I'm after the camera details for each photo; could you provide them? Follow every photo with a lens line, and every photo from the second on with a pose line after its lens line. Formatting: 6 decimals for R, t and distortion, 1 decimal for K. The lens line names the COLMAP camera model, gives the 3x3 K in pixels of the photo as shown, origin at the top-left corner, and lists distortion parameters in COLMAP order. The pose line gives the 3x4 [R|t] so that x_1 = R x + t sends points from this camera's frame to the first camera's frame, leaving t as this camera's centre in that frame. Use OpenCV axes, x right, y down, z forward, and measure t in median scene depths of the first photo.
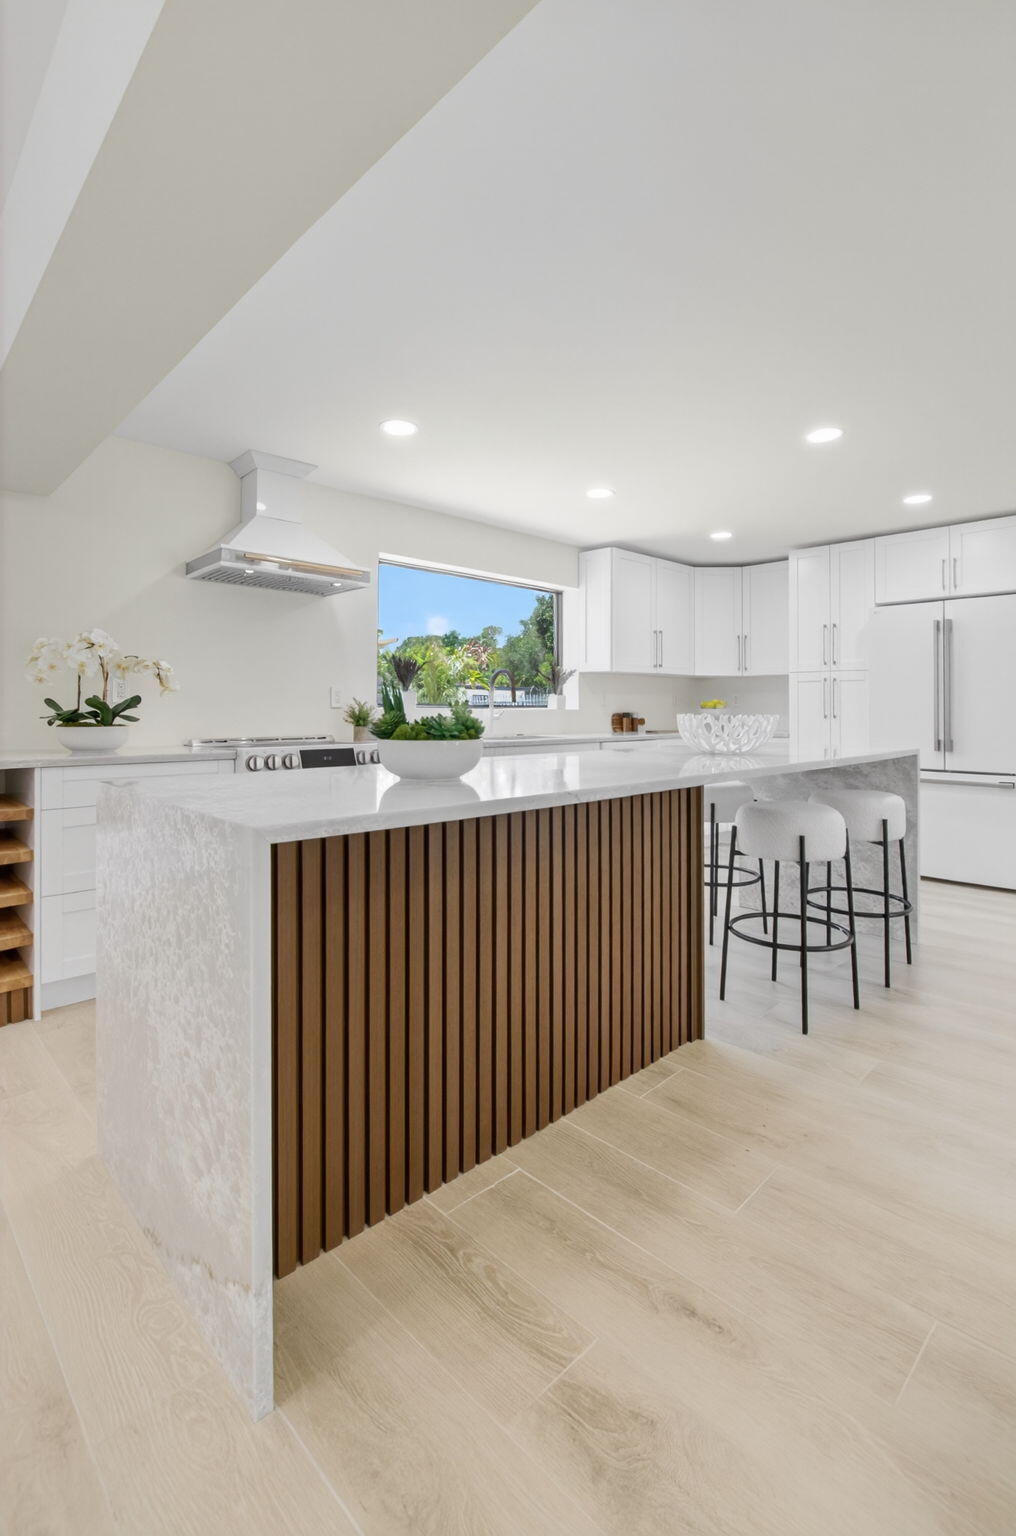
lens RADIAL K [[701.5, 0, 502.2], [0, 701.5, 700.2], [0, 0, 1]] dist [-0.027437, -0.000267]
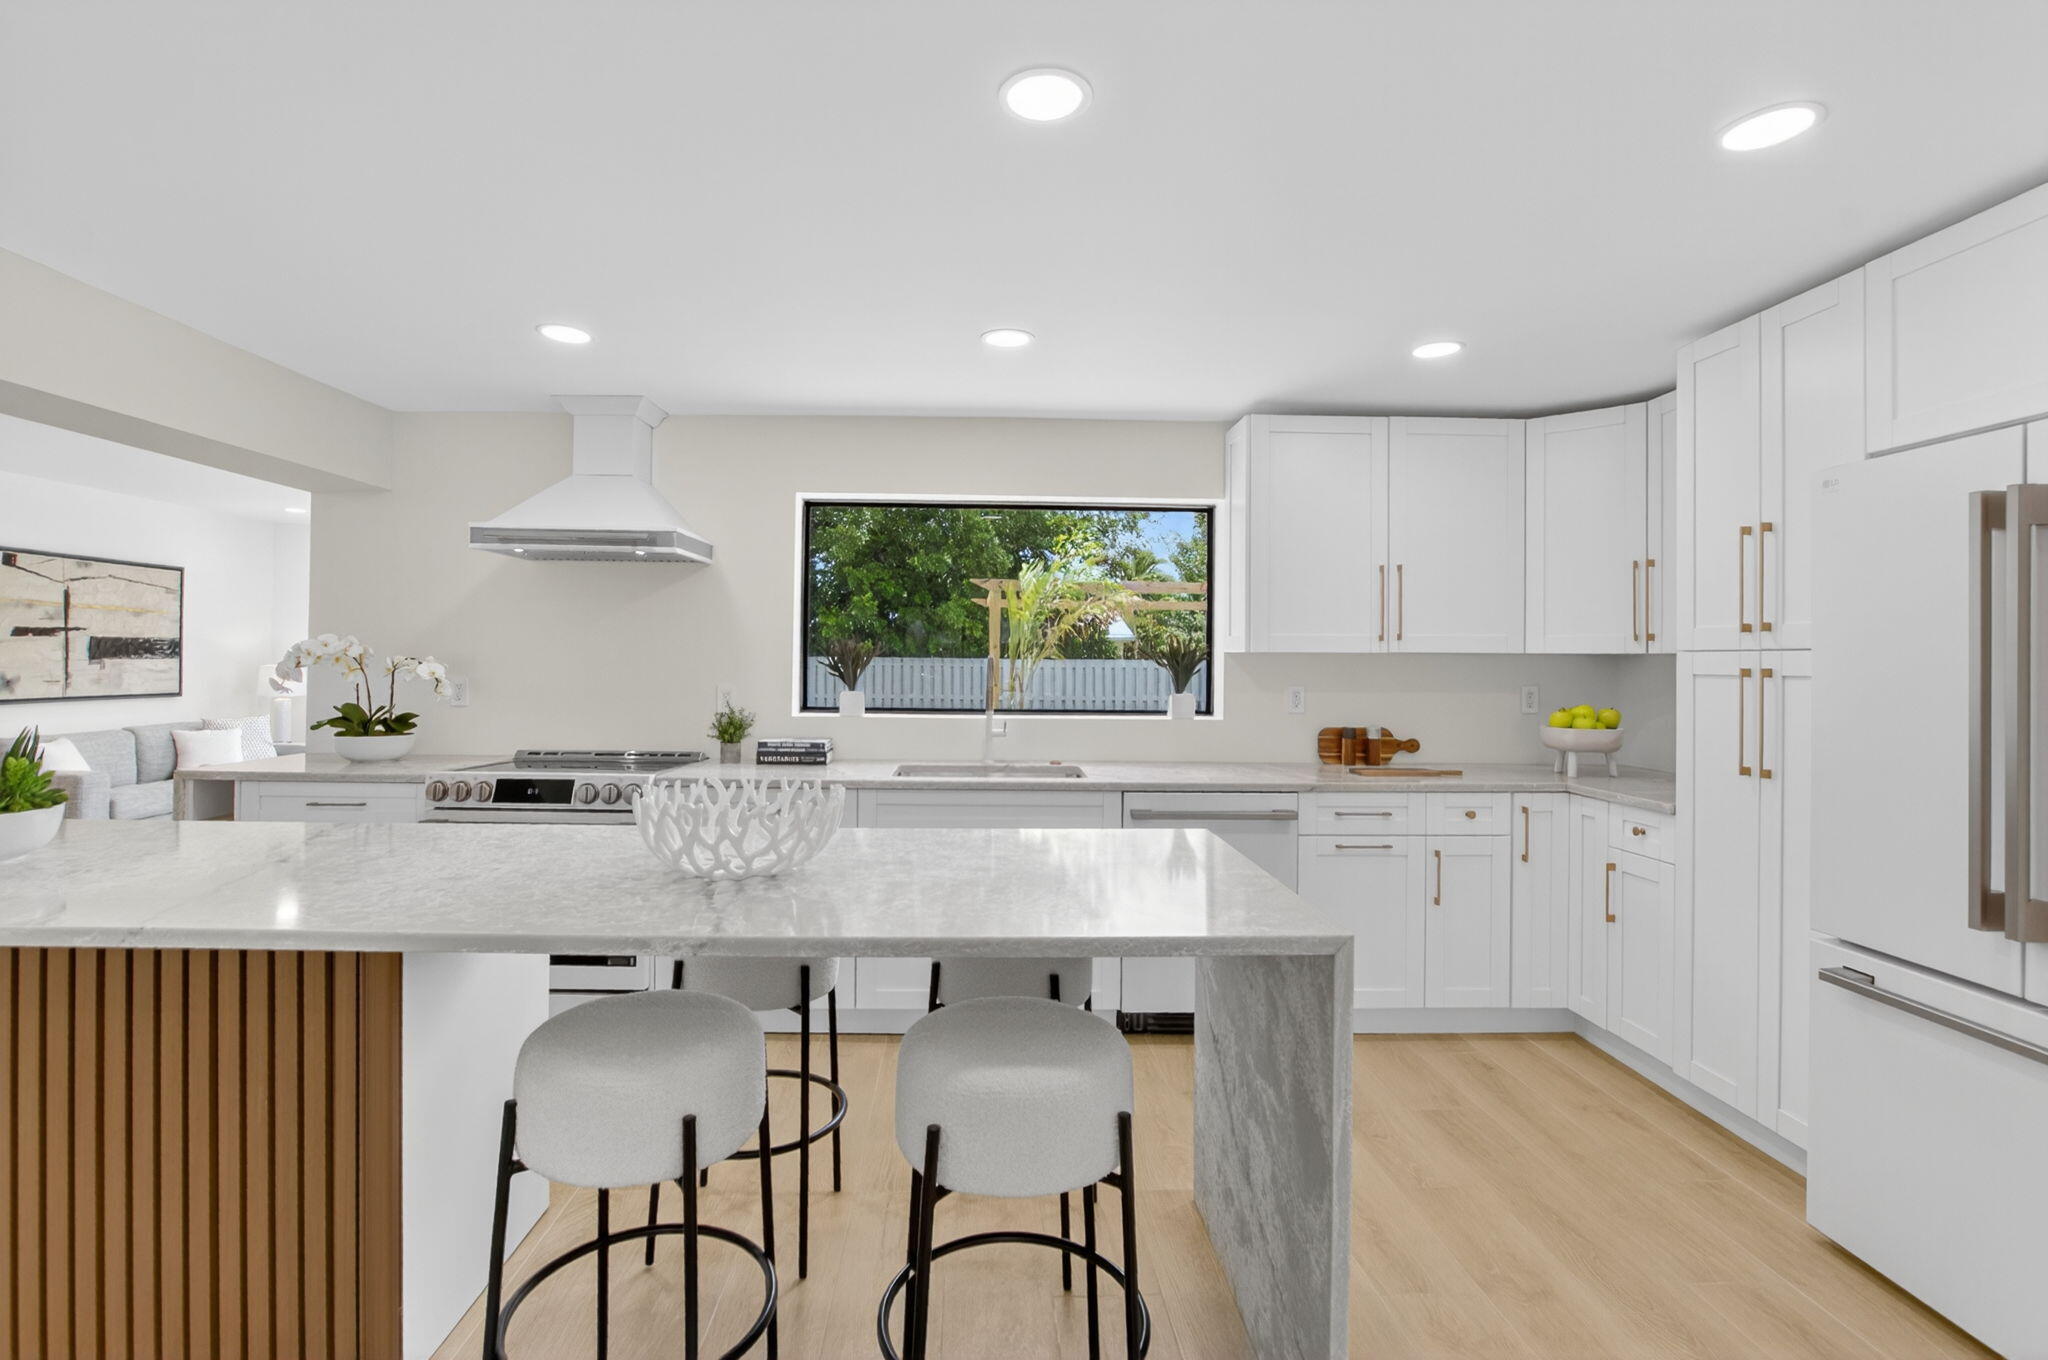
lens RADIAL K [[916.3, 0, 1001.4], [0, 916.3, 643.1], [0, 0, 1]] dist [-0.031329, 0.001129]
pose [[0.745047, -0.010215, -0.666933, 0.866942], [0.000657, 0.999893, -0.014581, -0.068887], [0.667011, 0.010425, 0.744975, 0.664280]]
